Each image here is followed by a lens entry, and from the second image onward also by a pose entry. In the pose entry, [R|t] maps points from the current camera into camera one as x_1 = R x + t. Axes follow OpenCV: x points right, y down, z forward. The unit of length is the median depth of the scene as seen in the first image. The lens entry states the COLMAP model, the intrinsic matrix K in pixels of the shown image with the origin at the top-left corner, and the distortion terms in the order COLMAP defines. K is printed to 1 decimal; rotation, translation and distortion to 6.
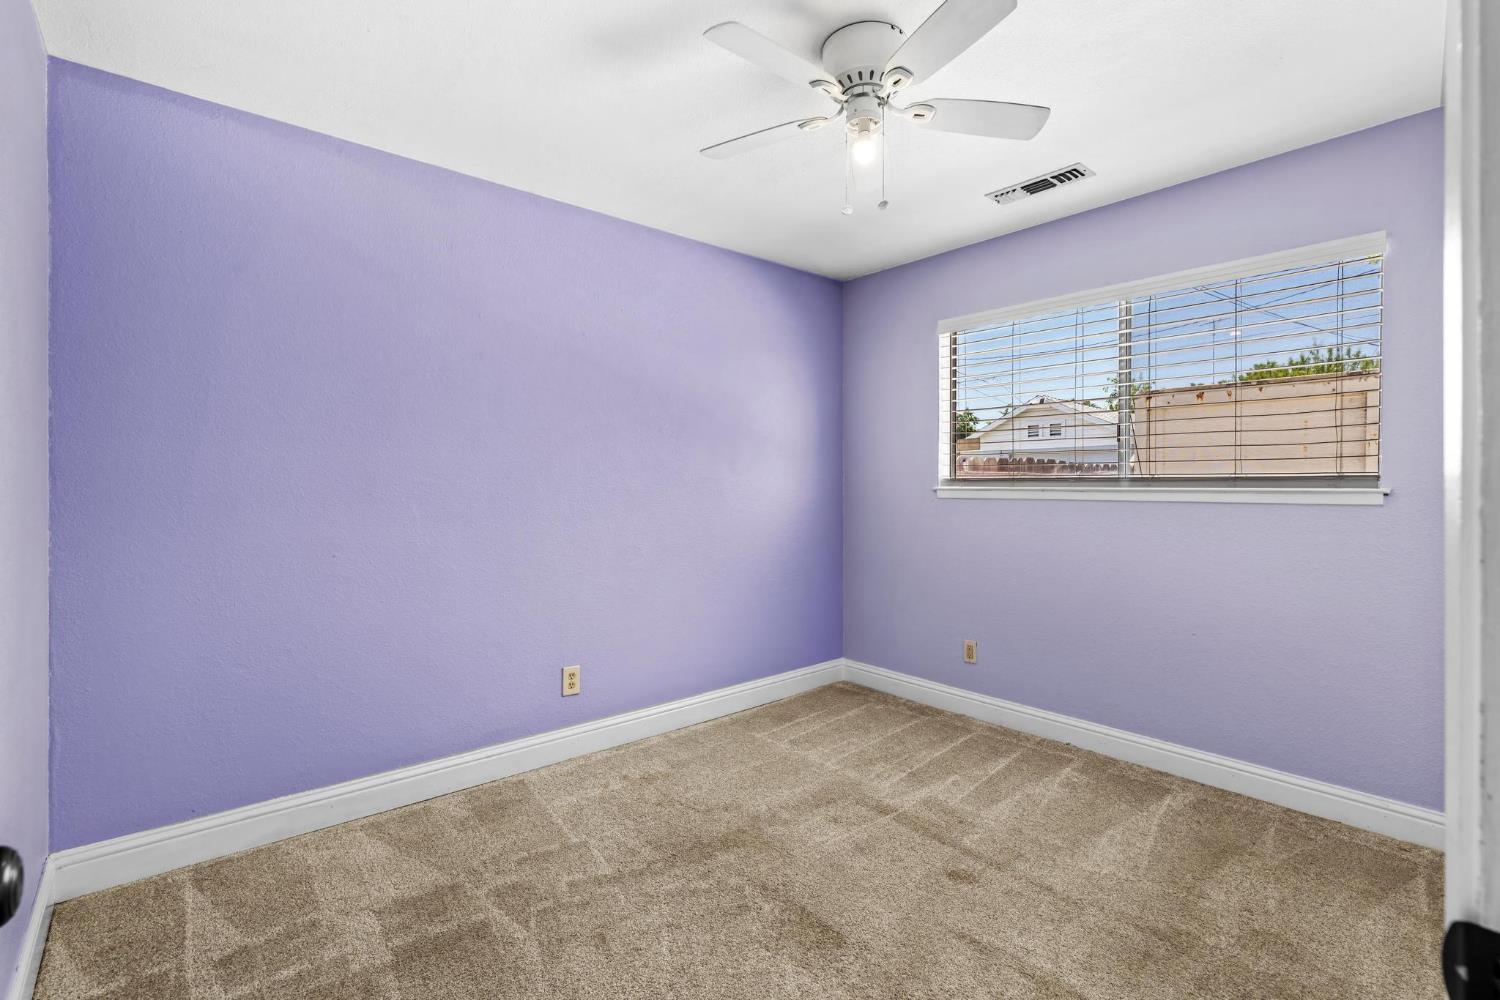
lens RADIAL K [[682.4, 0, 755.4], [0, 682.4, 492.0], [0, 0, 1]] dist [-0.000461, 0.000075]
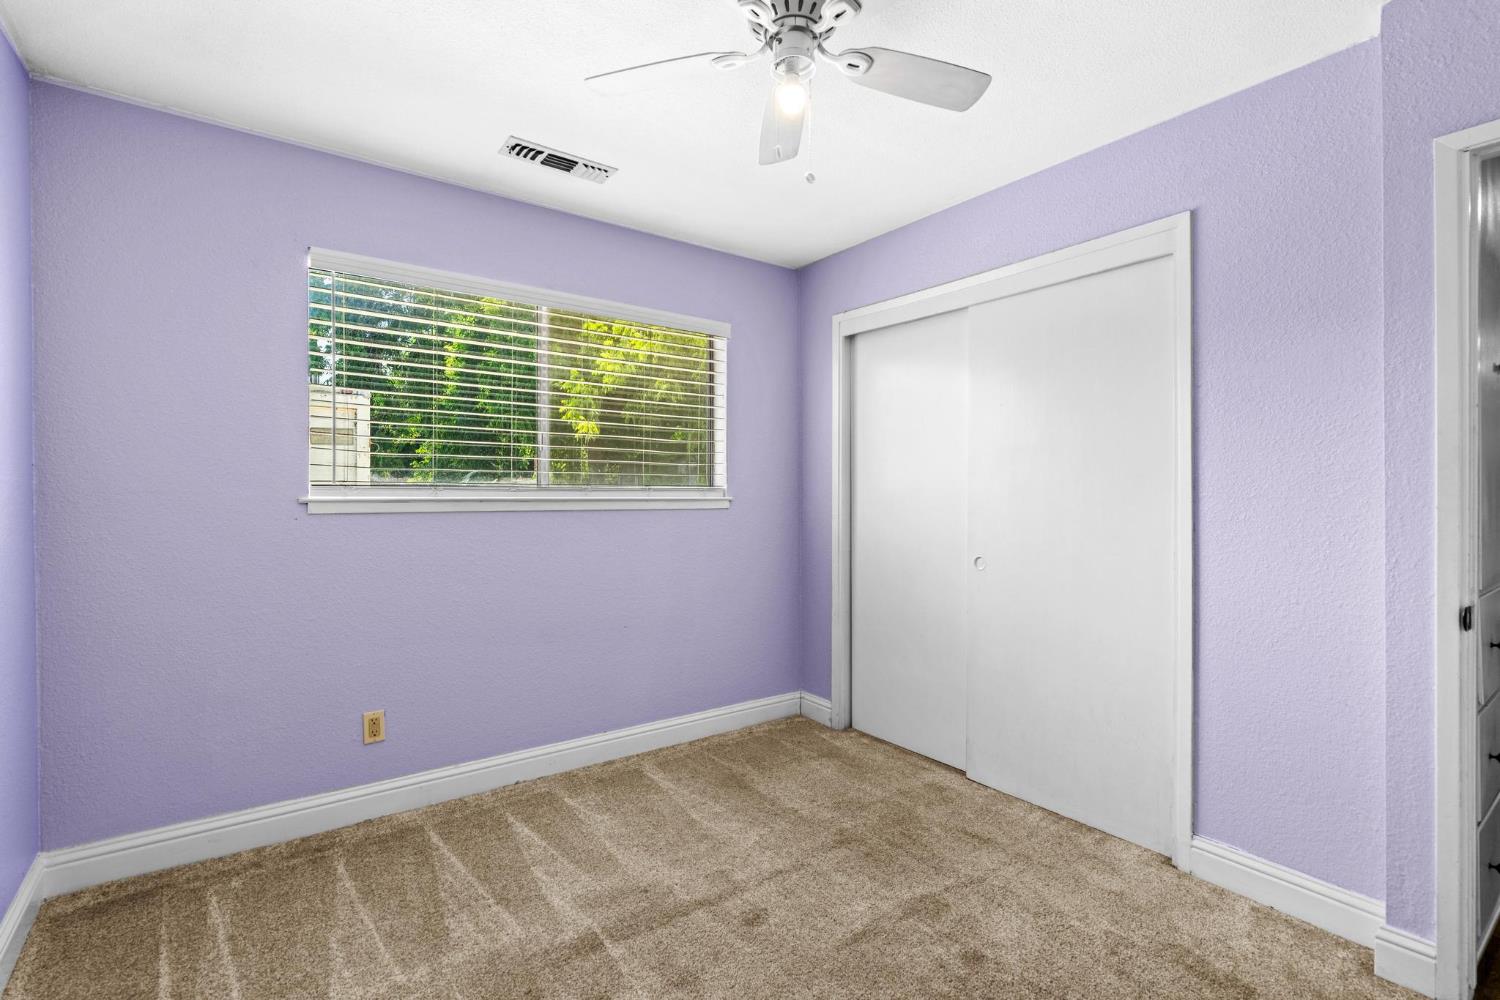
lens RADIAL K [[682.4, 0, 756.9], [0, 682.4, 496.1], [0, 0, 1]] dist [-0.000461, 0.000075]
pose [[0.087225, -0.000747, 0.996188, -0.455574], [0.011002, 0.999939, -0.000214, -0.004959], [-0.996128, 0.010979, 0.087228, 0.670742]]
